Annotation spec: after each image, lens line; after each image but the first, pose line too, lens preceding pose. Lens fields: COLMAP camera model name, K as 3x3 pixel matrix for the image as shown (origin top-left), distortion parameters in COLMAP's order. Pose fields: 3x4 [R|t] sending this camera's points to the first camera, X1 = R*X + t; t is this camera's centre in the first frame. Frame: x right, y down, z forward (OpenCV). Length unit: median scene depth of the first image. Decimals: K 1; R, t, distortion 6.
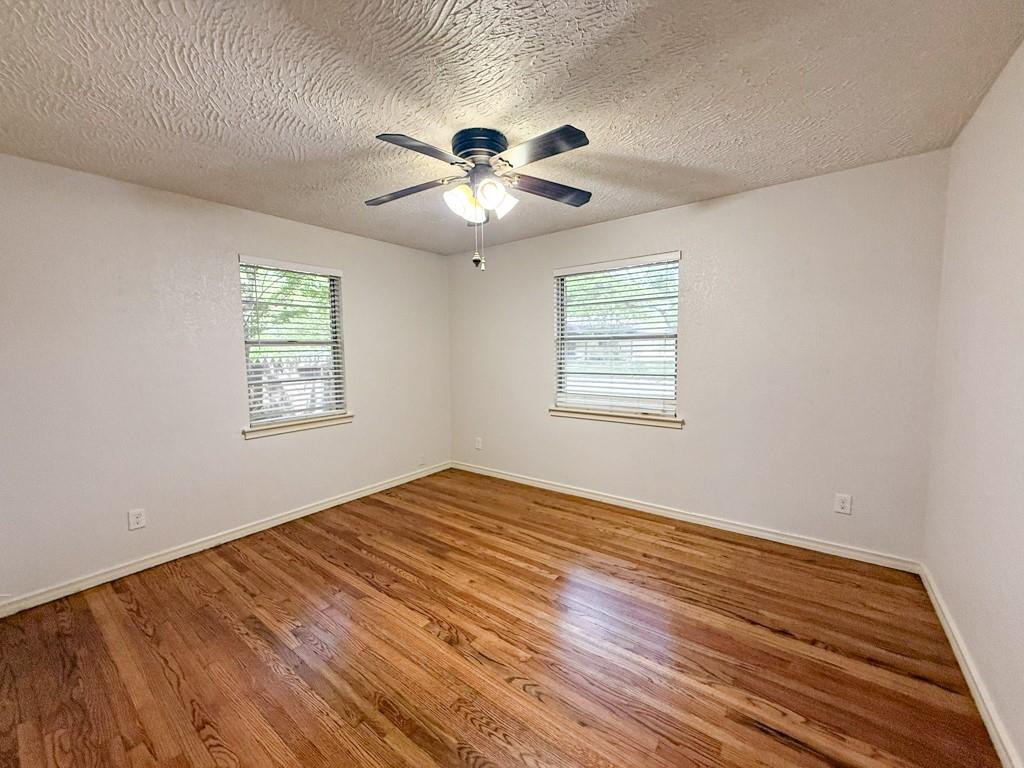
lens RADIAL K [[407.2, 0, 509.6], [0, 407.2, 383.3], [0, 0, 1]] dist [-0.001350, 0.000254]
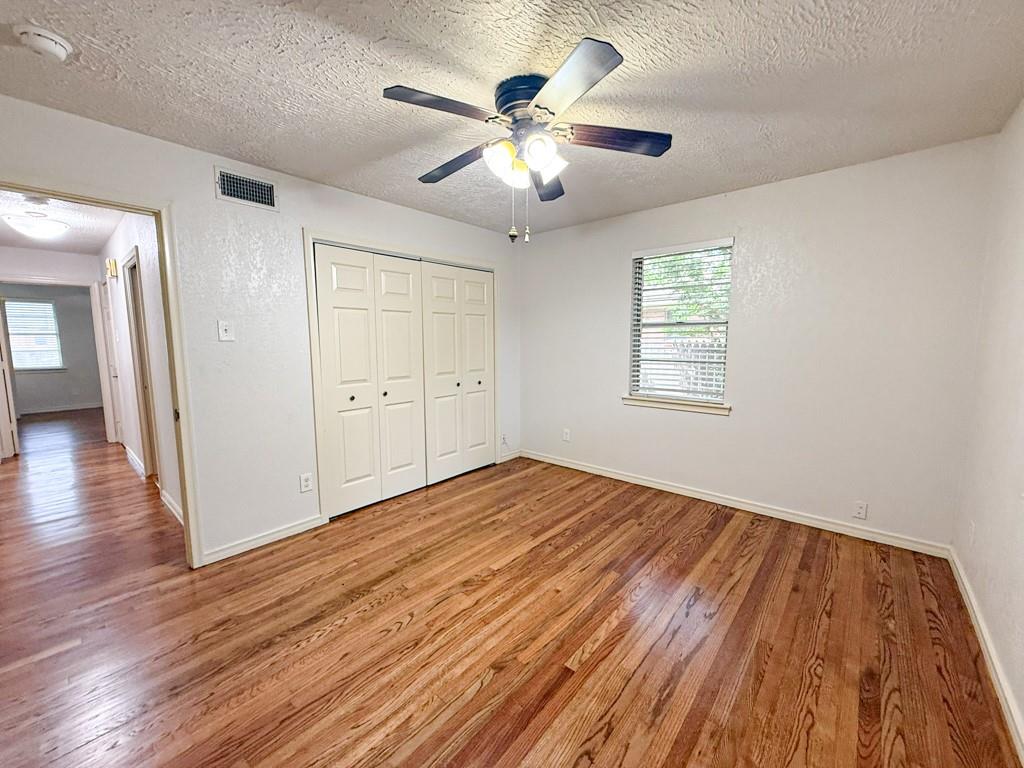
lens RADIAL K [[407.2, 0, 509.4], [0, 407.2, 384.3], [0, 0, 1]] dist [-0.001350, 0.000254]
pose [[-0.064519, 0.130792, -0.989308, 0.659942], [-0.079739, 0.987528, 0.135757, -0.068100], [0.994726, 0.087646, -0.053285, 0.802533]]
